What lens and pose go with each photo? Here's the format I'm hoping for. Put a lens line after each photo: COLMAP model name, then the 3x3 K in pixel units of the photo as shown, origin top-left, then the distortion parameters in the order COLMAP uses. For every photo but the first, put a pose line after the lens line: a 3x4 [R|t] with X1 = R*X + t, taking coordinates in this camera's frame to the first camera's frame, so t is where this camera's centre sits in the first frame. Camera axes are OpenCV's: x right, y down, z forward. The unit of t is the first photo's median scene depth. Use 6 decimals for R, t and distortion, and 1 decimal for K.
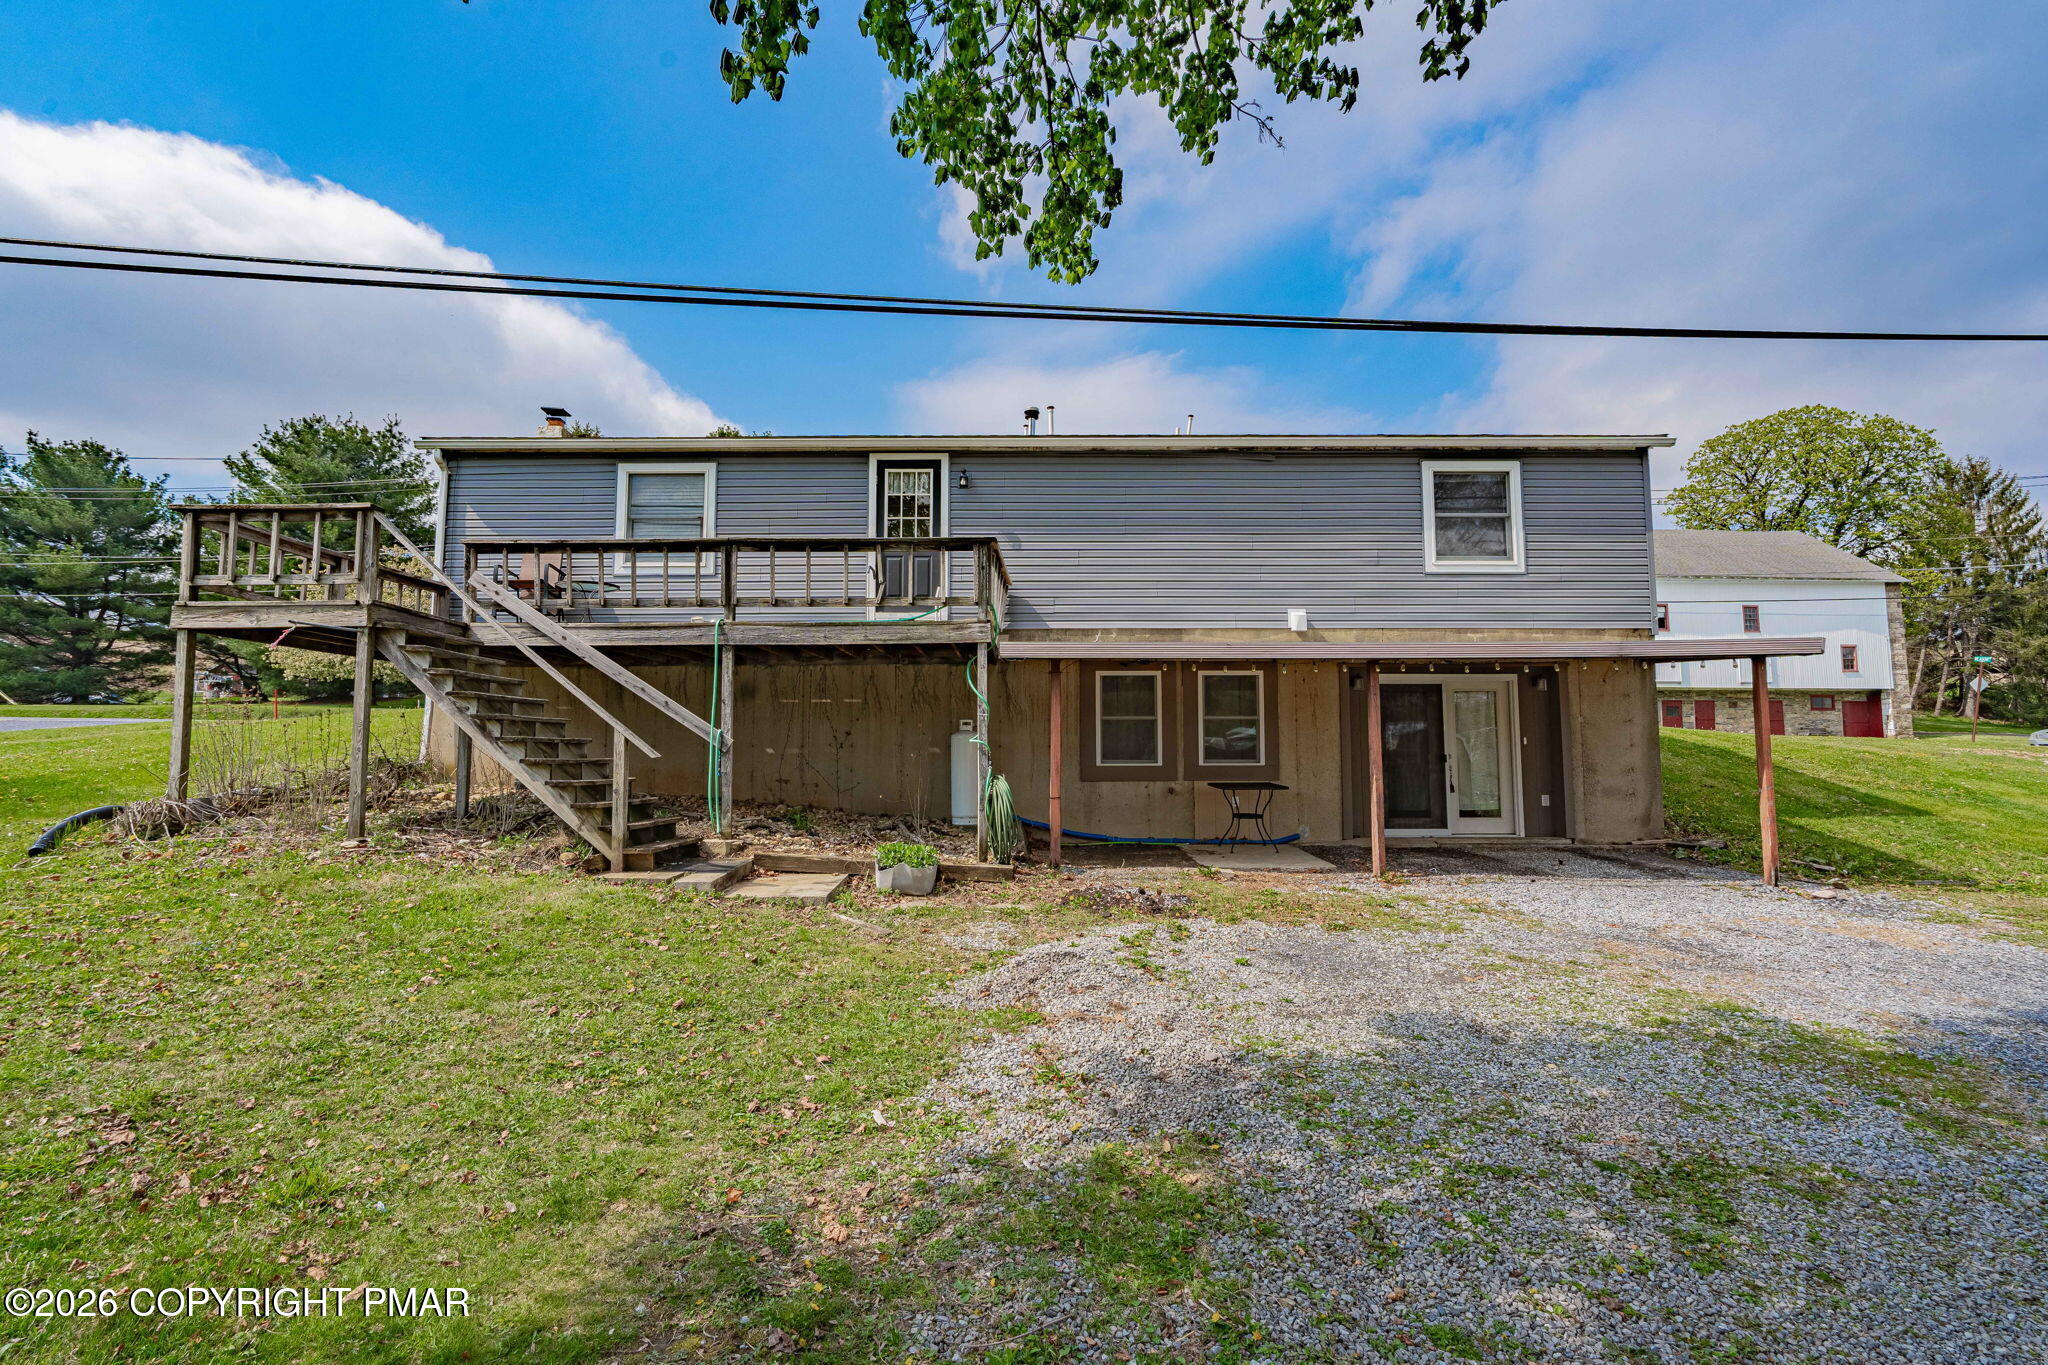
lens RADIAL K [[900.8, 0, 1023.8], [0, 900.8, 643.4], [0, 0, 1]] dist [0.001819, 0.000194]
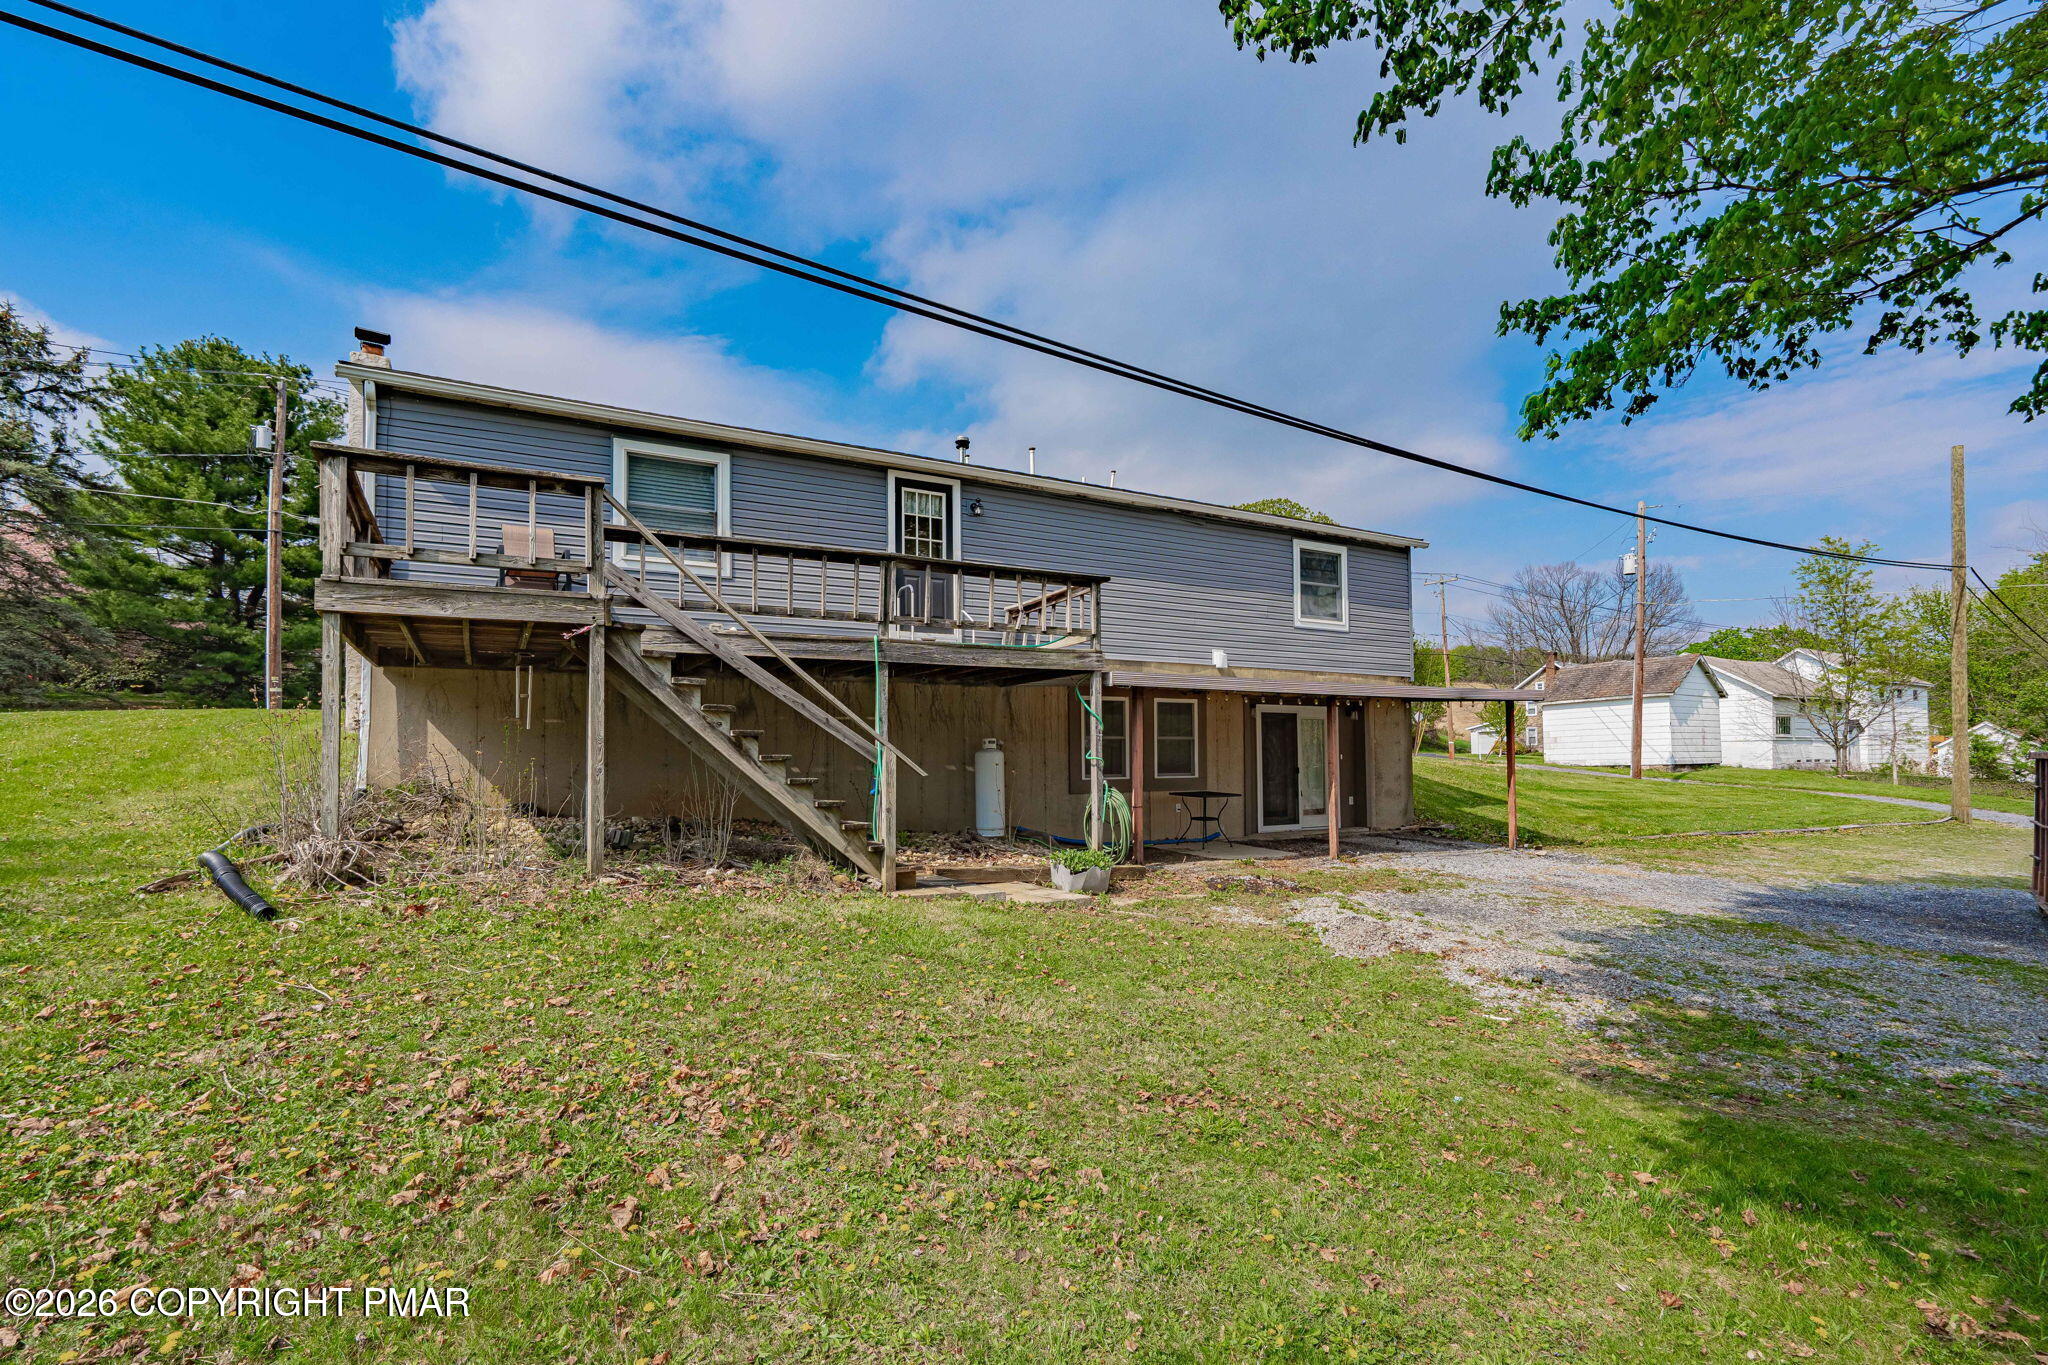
lens RADIAL K [[930.5, 0, 1008.7], [0, 930.5, 683.9], [0, 0, 1]] dist [0.000731, 0.000650]
pose [[0.872786, 0.035229, 0.486831, -0.557356], [-0.049121, 0.998668, 0.015797, 0.002362], [-0.485626, -0.037701, 0.873353, 0.034093]]
